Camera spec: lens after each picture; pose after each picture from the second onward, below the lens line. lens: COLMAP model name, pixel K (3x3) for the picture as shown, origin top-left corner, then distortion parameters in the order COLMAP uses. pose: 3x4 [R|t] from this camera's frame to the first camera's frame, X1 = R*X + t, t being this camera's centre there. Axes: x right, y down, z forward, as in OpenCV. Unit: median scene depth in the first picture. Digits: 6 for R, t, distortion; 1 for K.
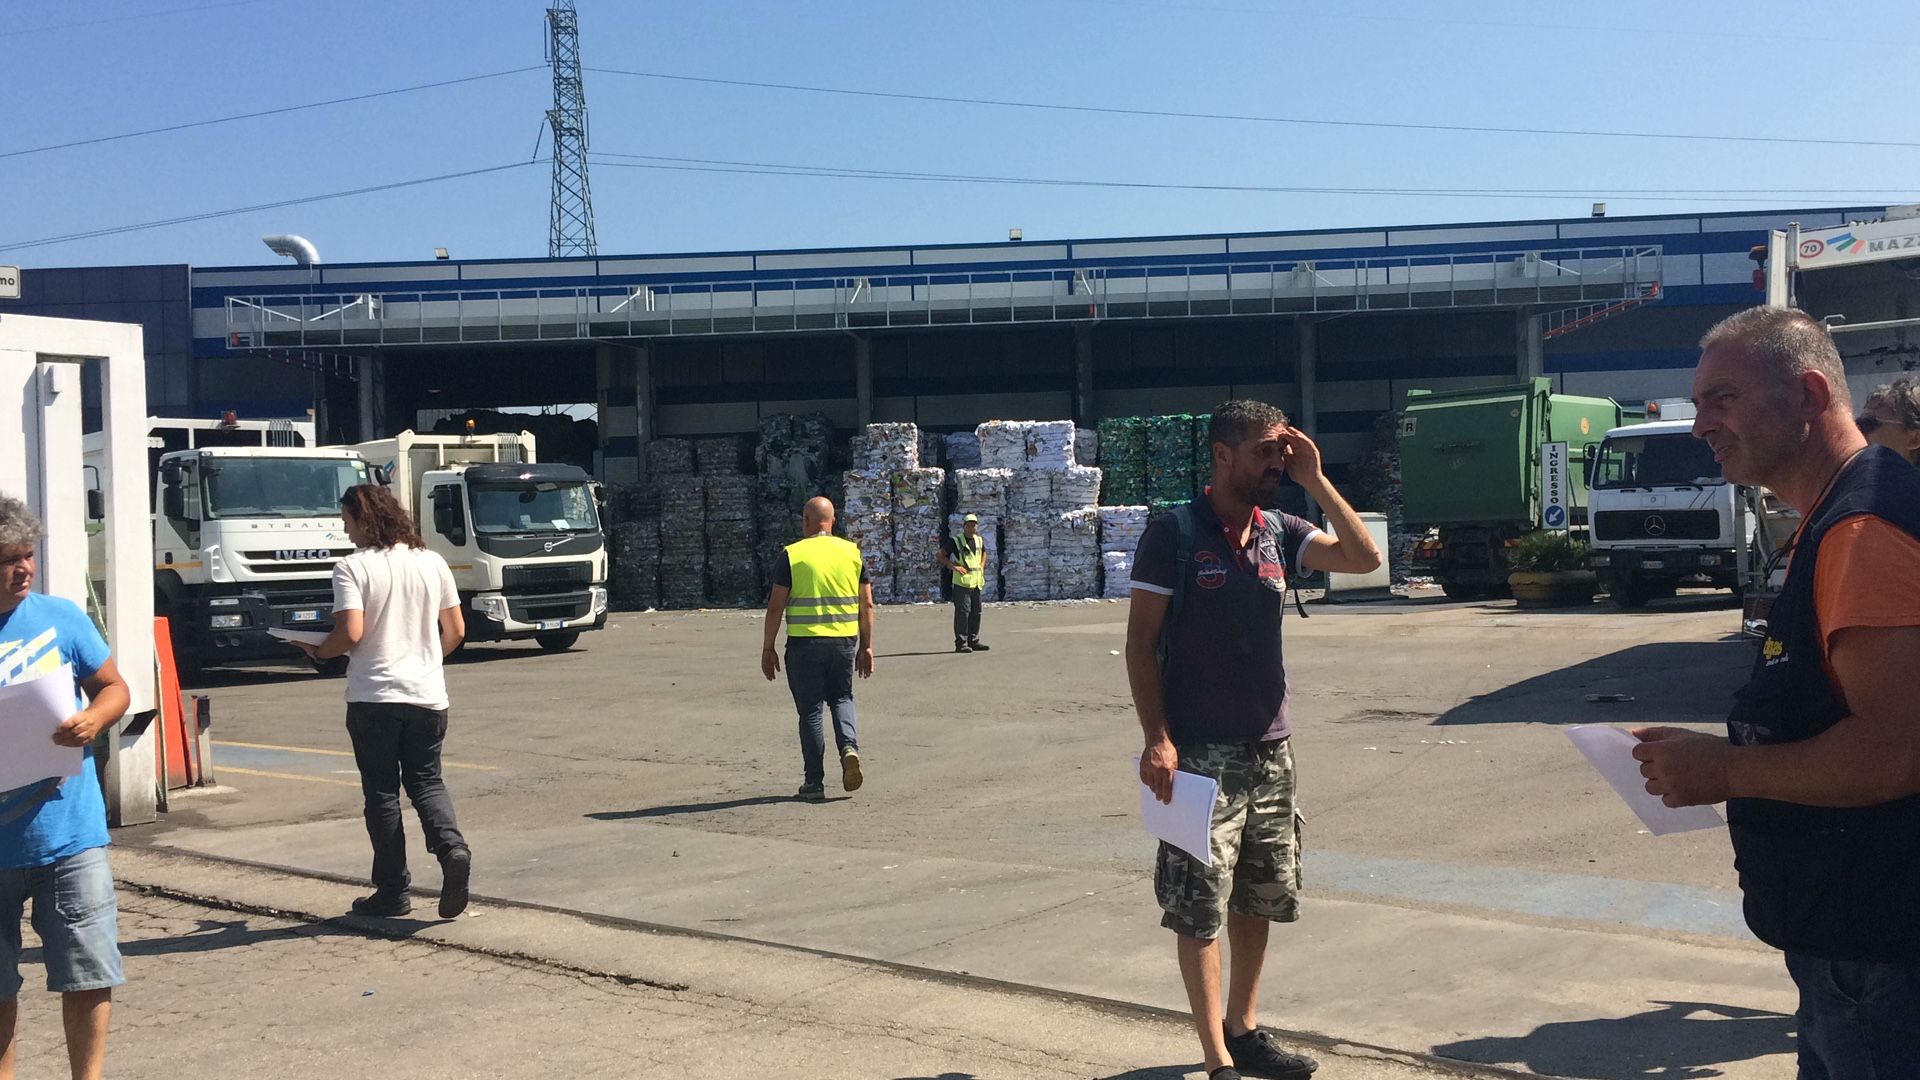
lens RADIAL K [[1889.5, 0, 958.4], [0, 1889.5, 492.4], [0, 0, 1]] dist [-0.013909, 0.003841]
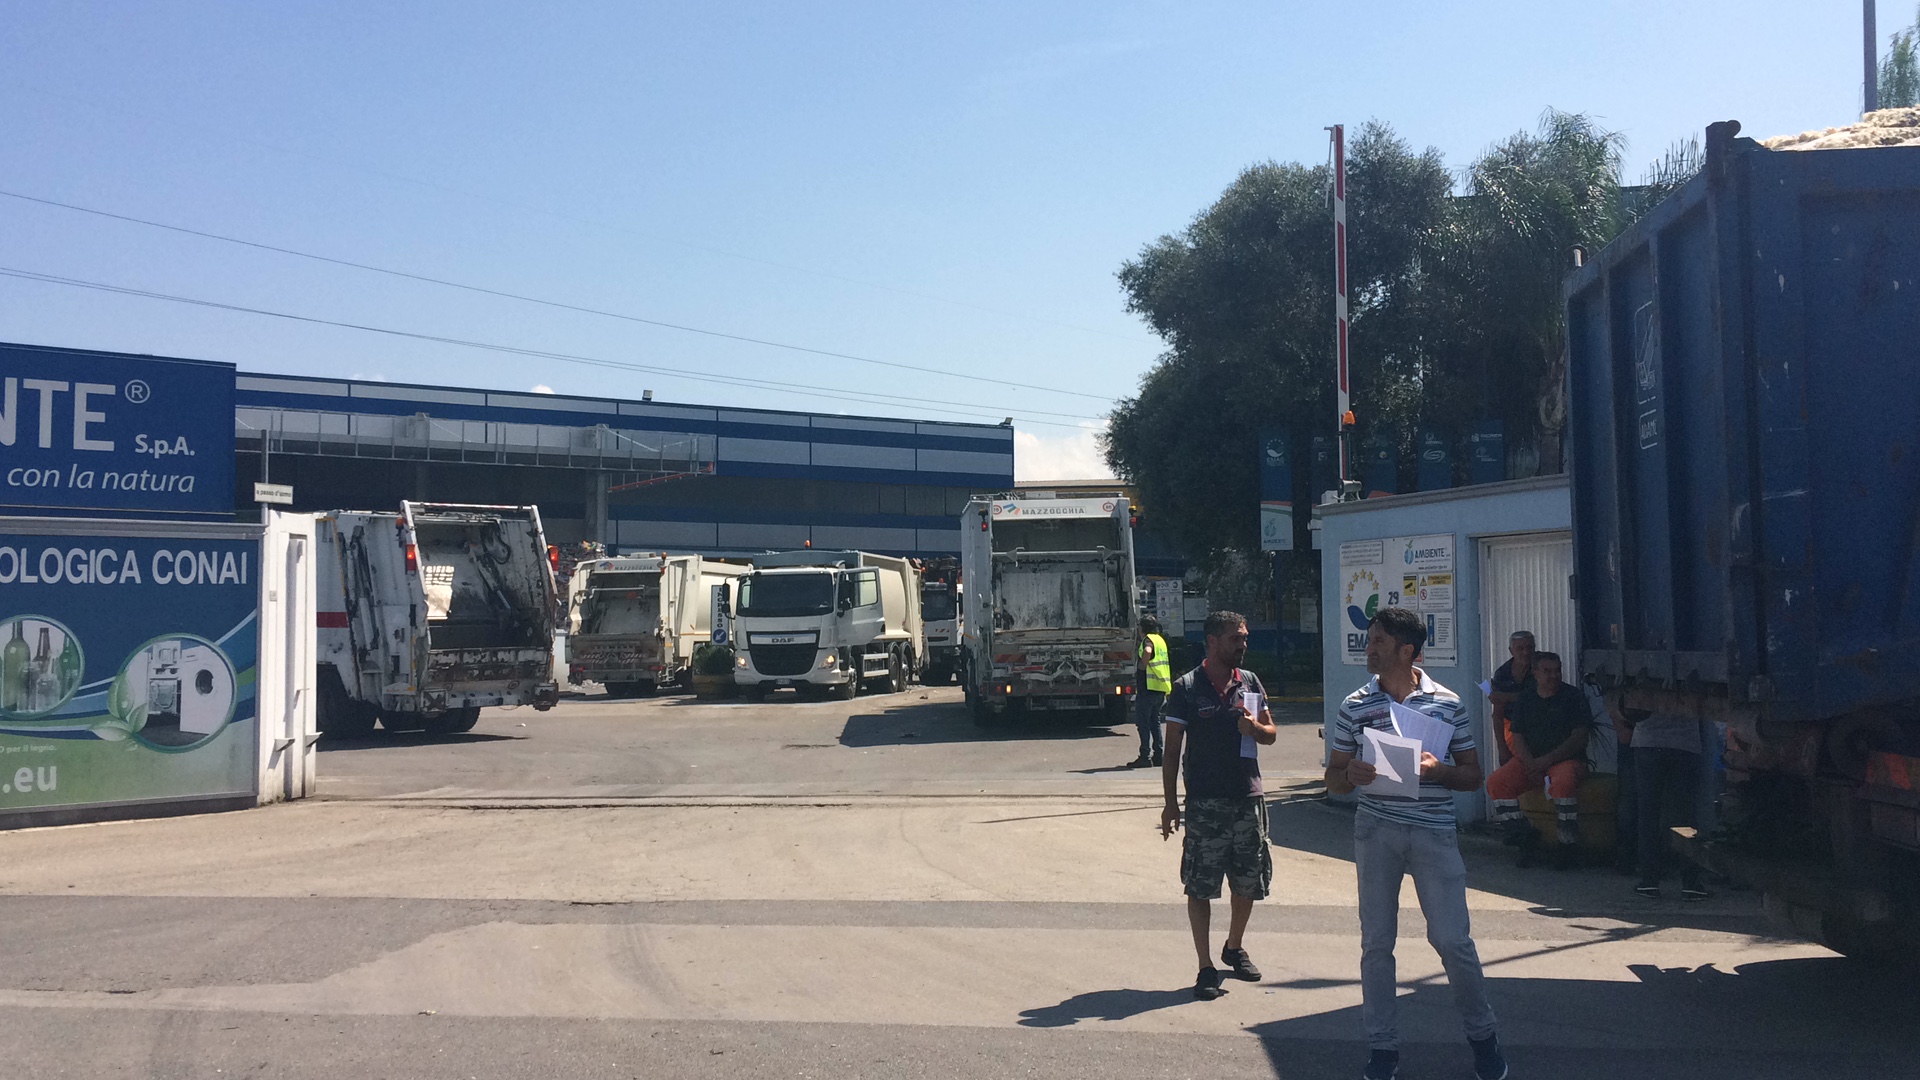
lens RADIAL K [[1846.5, 0, 960.0], [0, 1846.5, 540.0], [0, 0, 1]] dist [0.039921, -0.011413]
pose [[0.838078, 0.052429, 0.543025, -0.160708], [-0.031791, 0.998373, -0.047328, -0.000243], [-0.544623, 0.022401, 0.838381, -0.158491]]
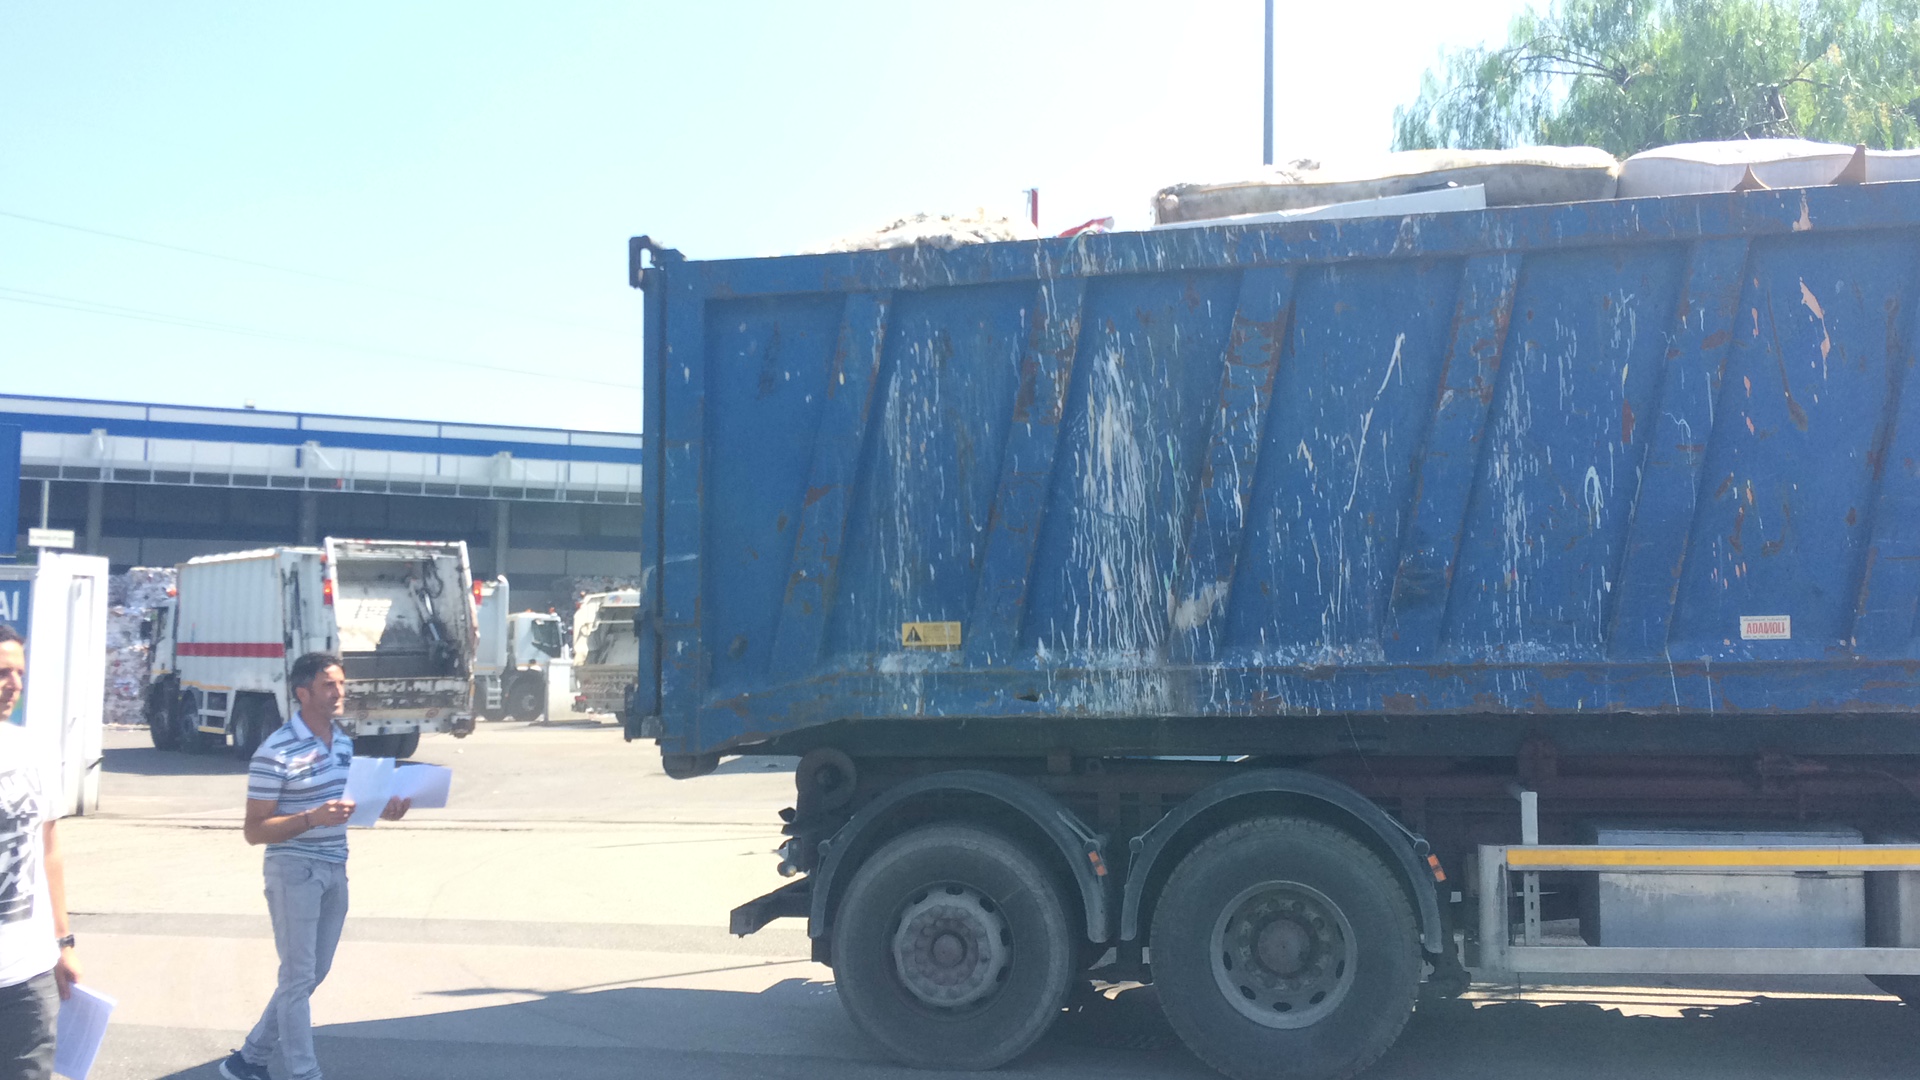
lens RADIAL K [[1889.5, 0, 958.4], [0, 1889.5, 492.4], [0, 0, 1]] dist [-0.013909, 0.003841]
pose [[0.895688, 0.069445, 0.439228, -0.091492], [-0.036592, 0.995891, -0.082836, -0.004765], [-0.443176, 0.058123, 0.894548, -0.224828]]
